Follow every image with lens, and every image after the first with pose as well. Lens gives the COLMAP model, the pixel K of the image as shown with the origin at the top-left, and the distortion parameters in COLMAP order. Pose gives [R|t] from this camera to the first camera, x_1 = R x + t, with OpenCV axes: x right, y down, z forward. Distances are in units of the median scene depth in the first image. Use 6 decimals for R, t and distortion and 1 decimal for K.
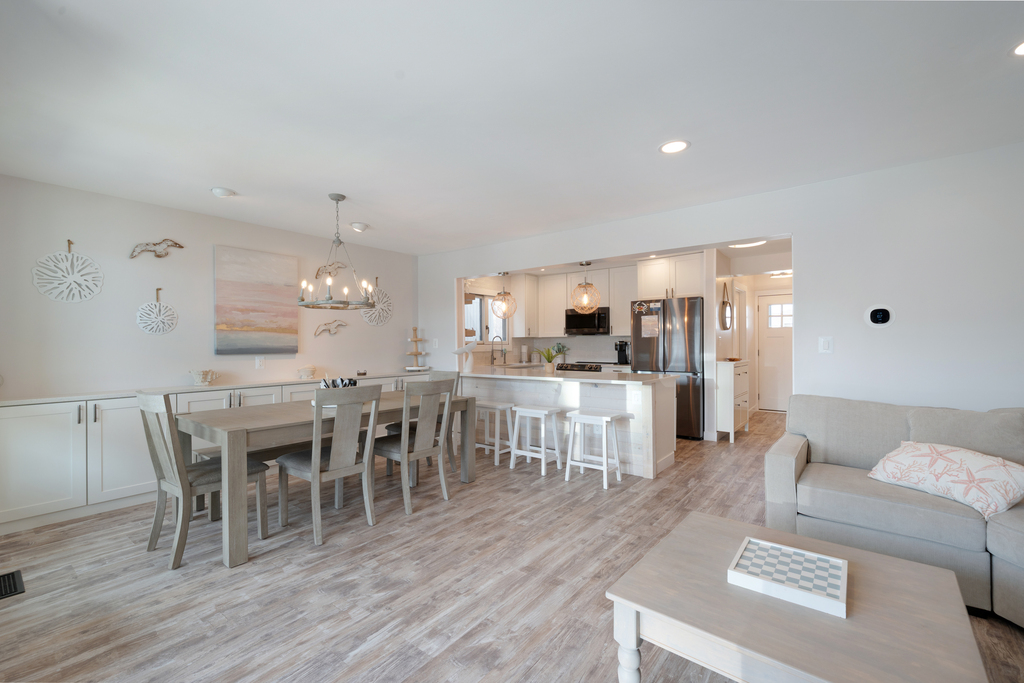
lens RADIAL K [[436.8, 0, 510.5], [0, 436.8, 343.7], [0, 0, 1]] dist [0.003740, -0.001329]
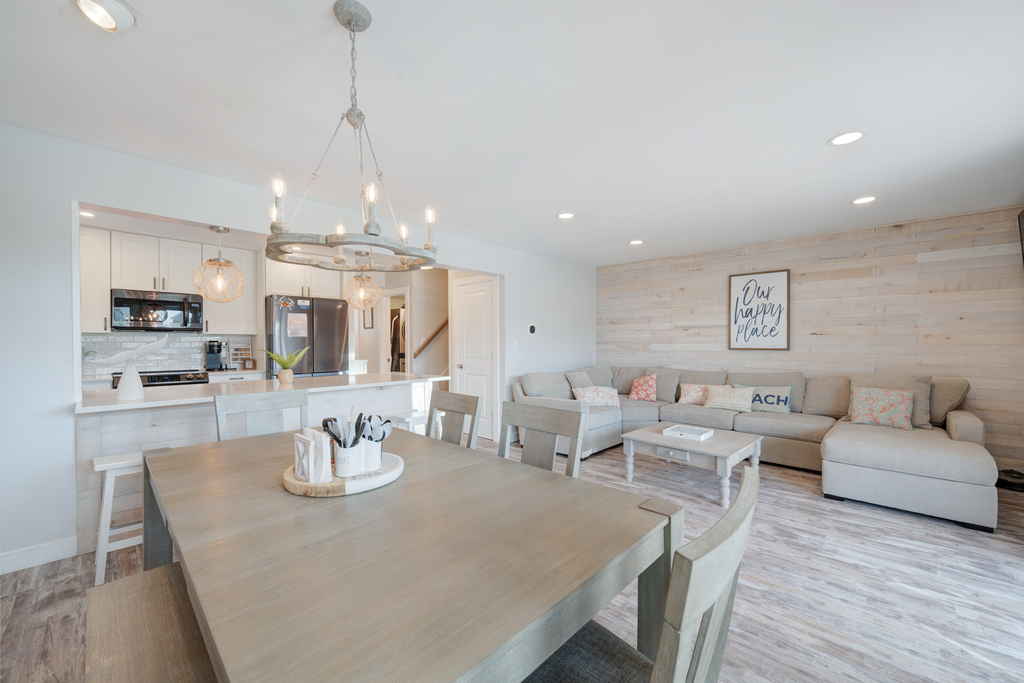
lens RADIAL K [[397.8, 0, 515.2], [0, 397.8, 335.5], [0, 0, 1]] dist [-0.002889, -0.000452]
pose [[0.090365, 0.021838, 0.995669, -0.632097], [0.002027, 0.999753, -0.022111, 0.001580], [-0.995907, 0.004017, 0.090298, 0.634934]]
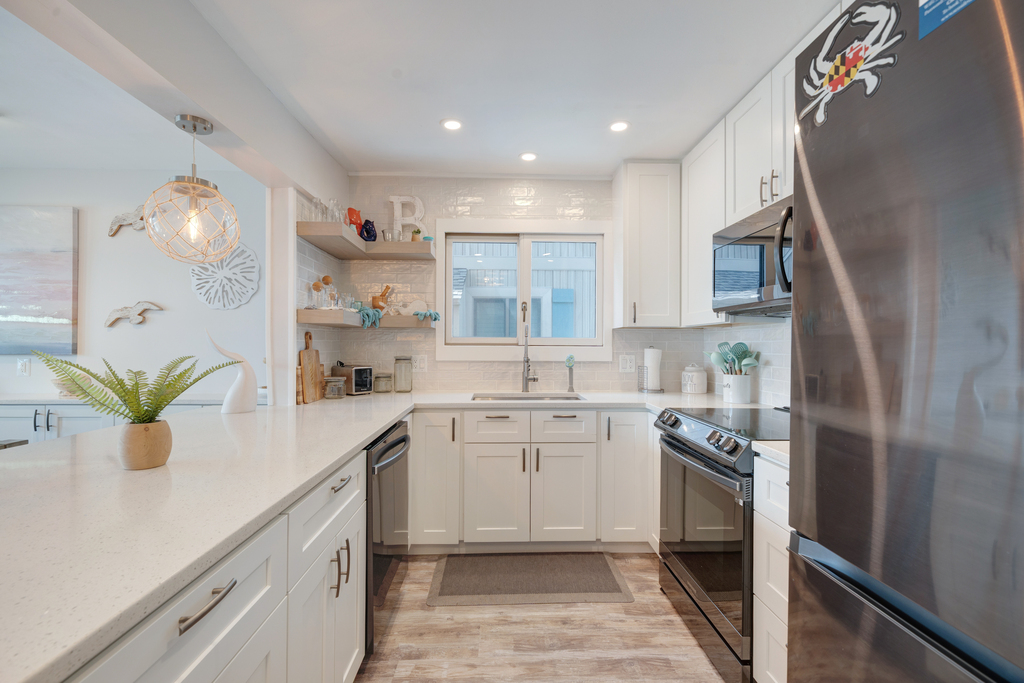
lens RADIAL K [[436.8, 0, 515.4], [0, 436.8, 344.9], [0, 0, 1]] dist [0.003740, -0.001329]
pose [[0.642721, 0.006654, -0.766072, 0.455801], [-0.008006, 0.999966, 0.001969, 0.000809], [0.766059, 0.004868, 0.642752, 1.152548]]
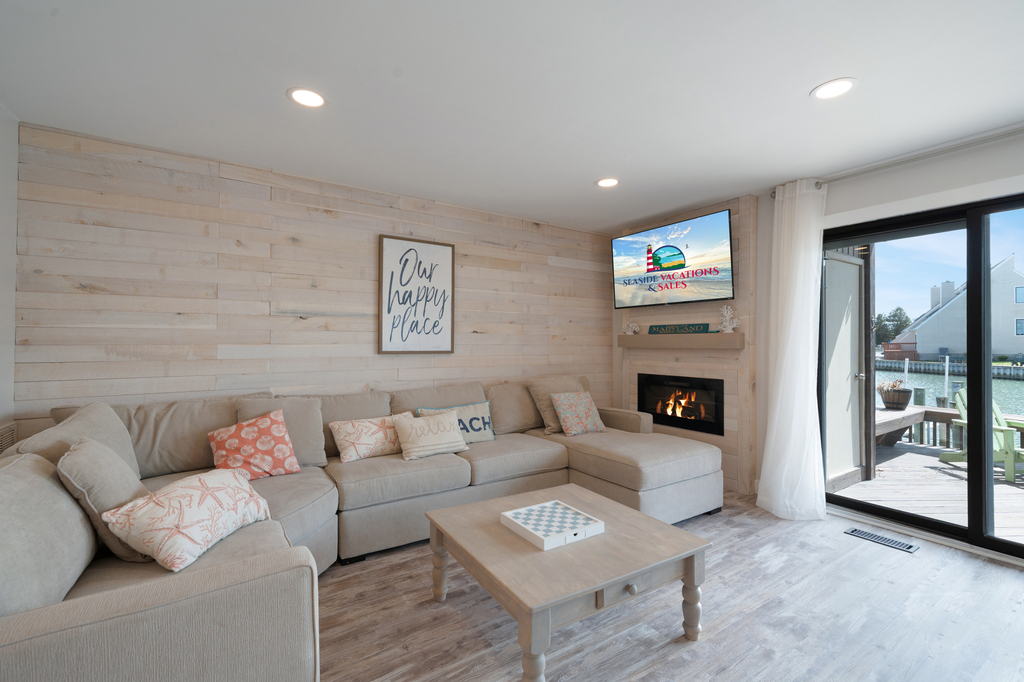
lens RADIAL K [[436.8, 0, 504.5], [0, 436.8, 340.5], [0, 0, 1]] dist [0.003740, -0.001329]
pose [[-0.945683, 0.006009, 0.325035, 0.116317], [0.003849, 0.999966, -0.007286, 0.000656], [-0.325067, -0.005640, -0.945674, 0.794780]]
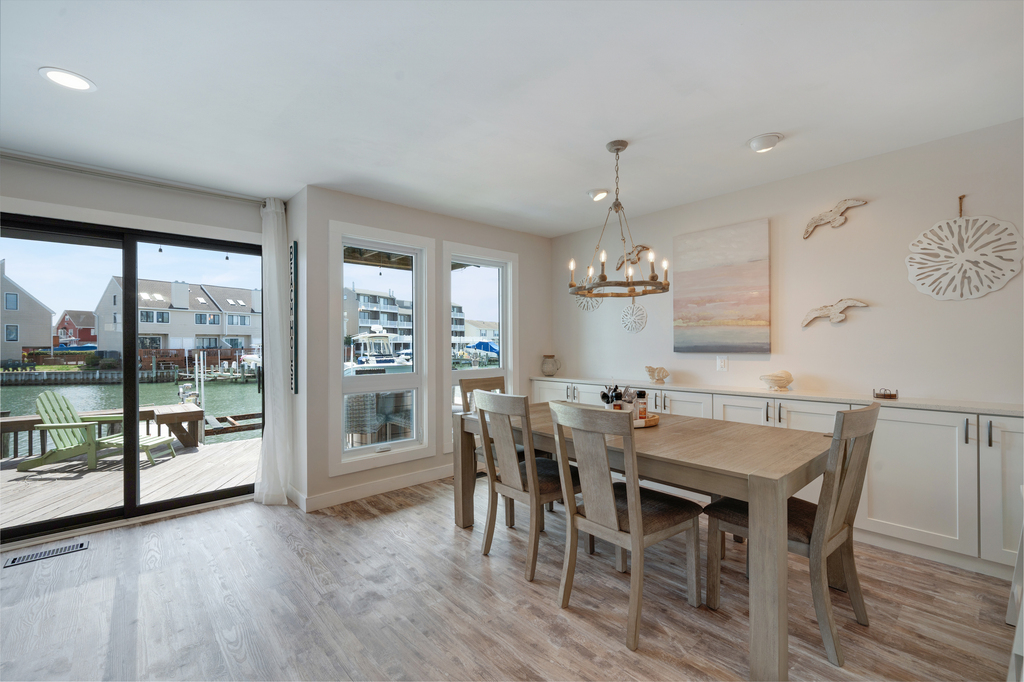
lens RADIAL K [[436.8, 0, 517.3], [0, 436.8, 344.0], [0, 0, 1]] dist [0.003740, -0.001329]
pose [[-0.166965, 0.005342, -0.985948, 0.299008], [0.010128, 0.999942, 0.003702, 0.000379], [0.985911, -0.009368, -0.167009, 0.758814]]
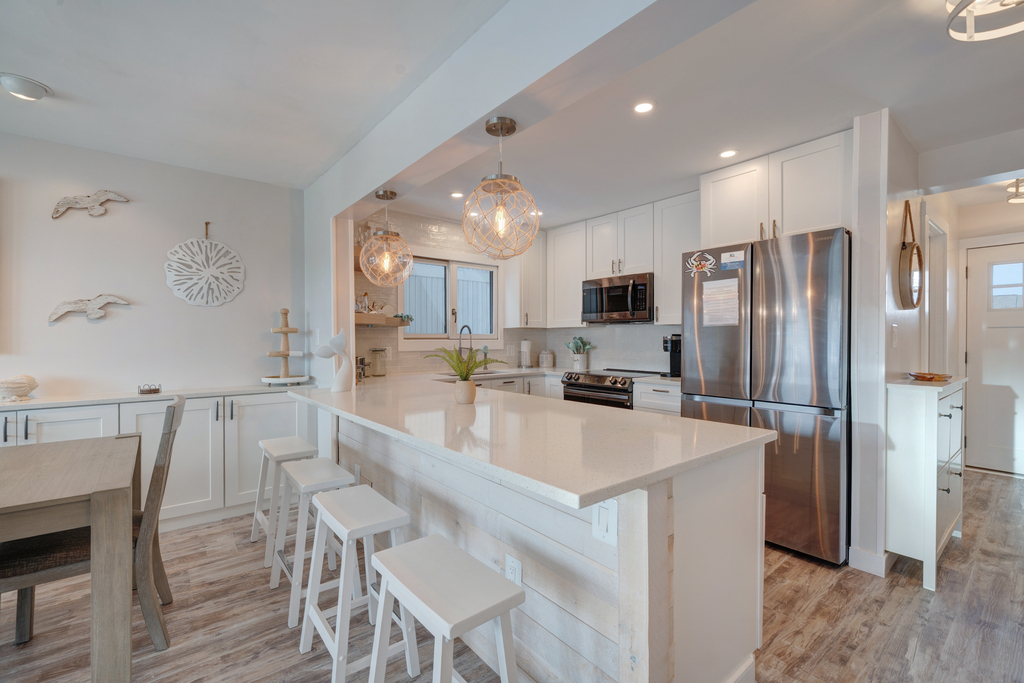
lens RADIAL K [[436.8, 0, 509.4], [0, 436.8, 343.7], [0, 0, 1]] dist [0.003740, -0.001329]
pose [[0.974815, 0.007277, -0.222894, 0.270006], [-0.004398, 0.999900, 0.013408, -0.000655], [0.222970, -0.012090, 0.974750, 0.649838]]
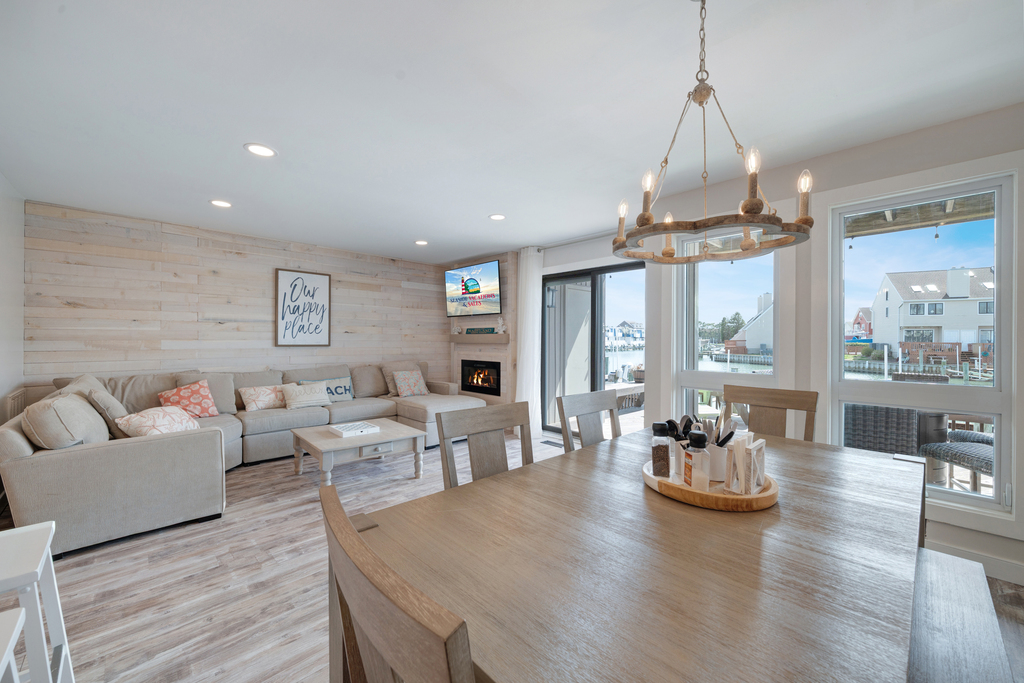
lens RADIAL K [[397.8, 0, 493.3], [0, 397.8, 342.6], [0, 0, 1]] dist [-0.002889, -0.000452]
pose [[-0.984644, 0.000924, 0.174574, -0.203206], [0.002013, 0.999980, 0.006062, 0.001876], [-0.174565, 0.006321, -0.984625, 1.105329]]
